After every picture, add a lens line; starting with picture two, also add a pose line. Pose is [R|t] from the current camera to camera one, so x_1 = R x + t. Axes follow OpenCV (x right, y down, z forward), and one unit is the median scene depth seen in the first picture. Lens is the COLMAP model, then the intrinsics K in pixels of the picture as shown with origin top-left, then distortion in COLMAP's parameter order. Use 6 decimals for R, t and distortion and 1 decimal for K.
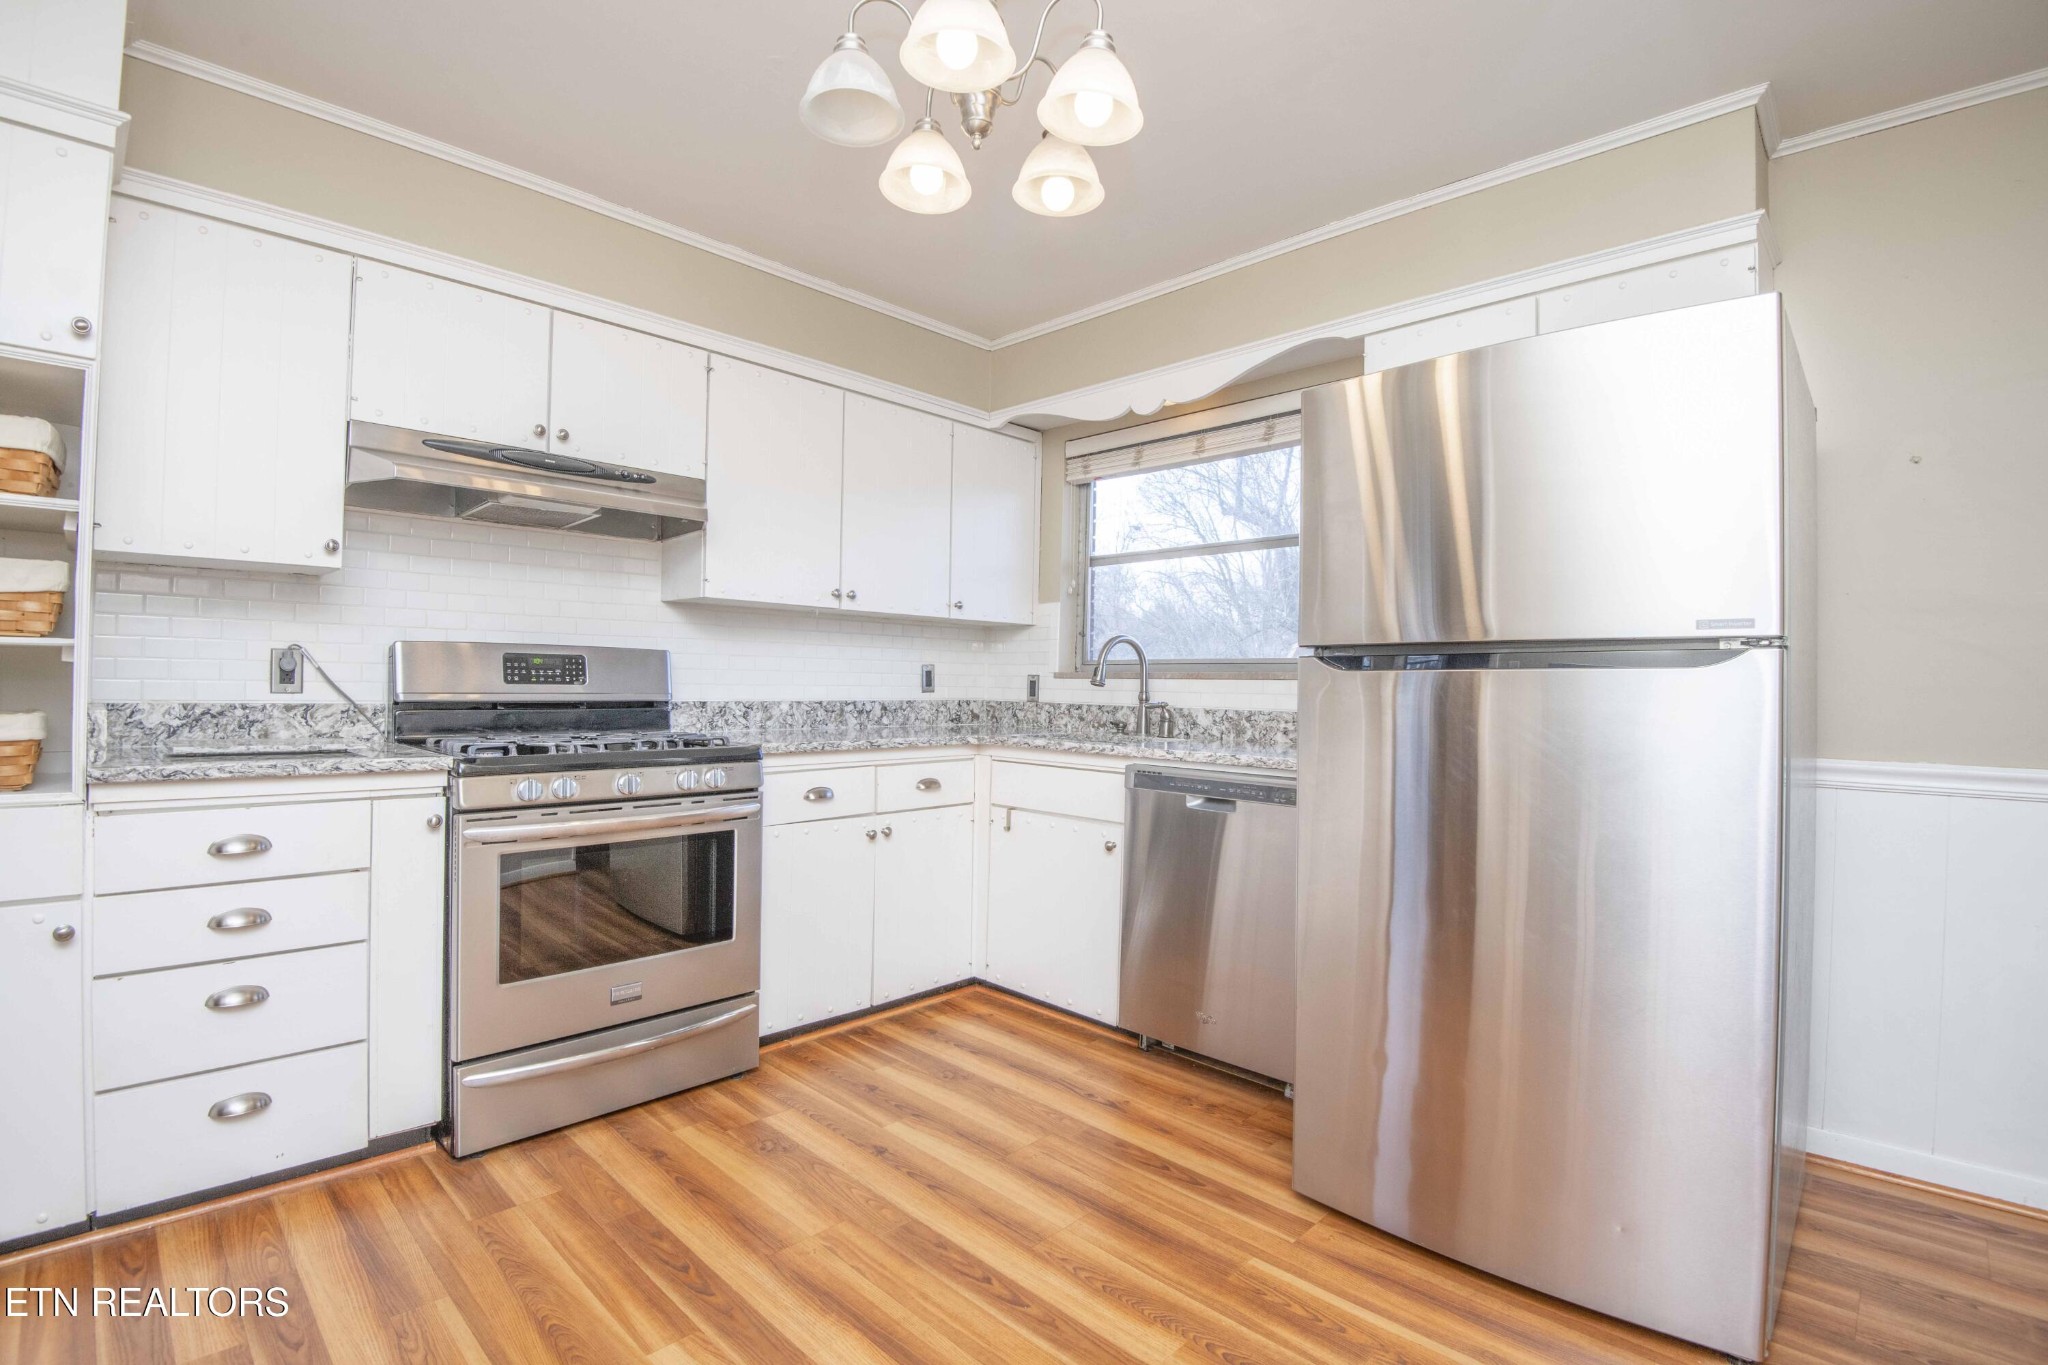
lens RADIAL K [[943.4, 0, 1032.1], [0, 943.4, 678.2], [0, 0, 1]] dist [-0.007823, -0.017696]
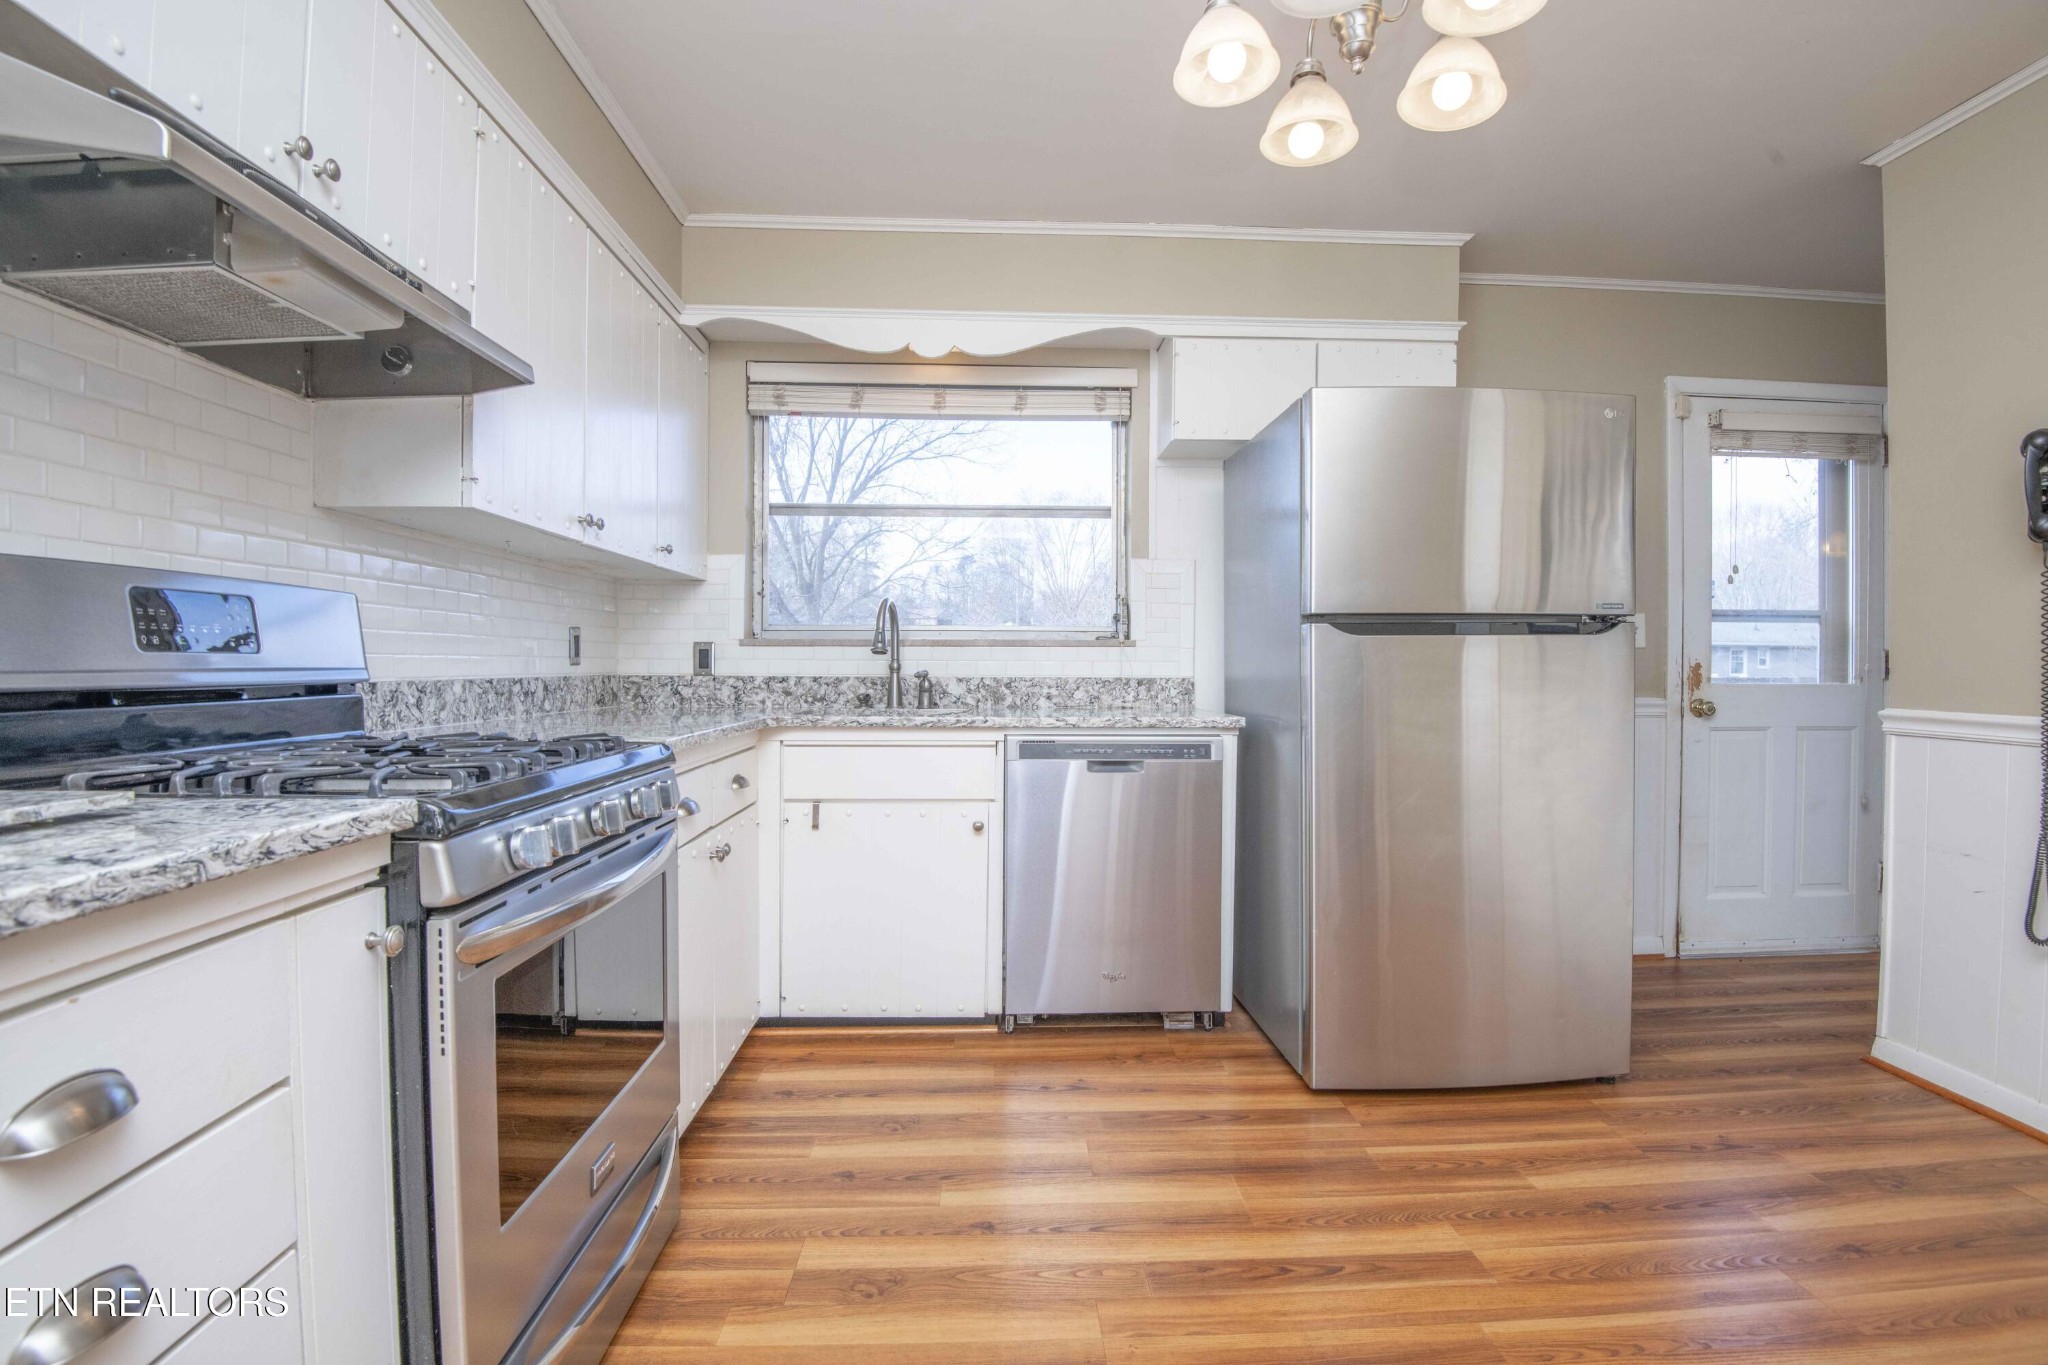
lens RADIAL K [[943.4, 0, 1032.1], [0, 943.4, 678.2], [0, 0, 1]] dist [-0.007823, -0.017696]
pose [[0.688638, -0.023081, 0.724738, -0.504958], [0.003105, 0.999578, 0.028884, 0.006473], [-0.725099, -0.017640, 0.688419, 0.303141]]
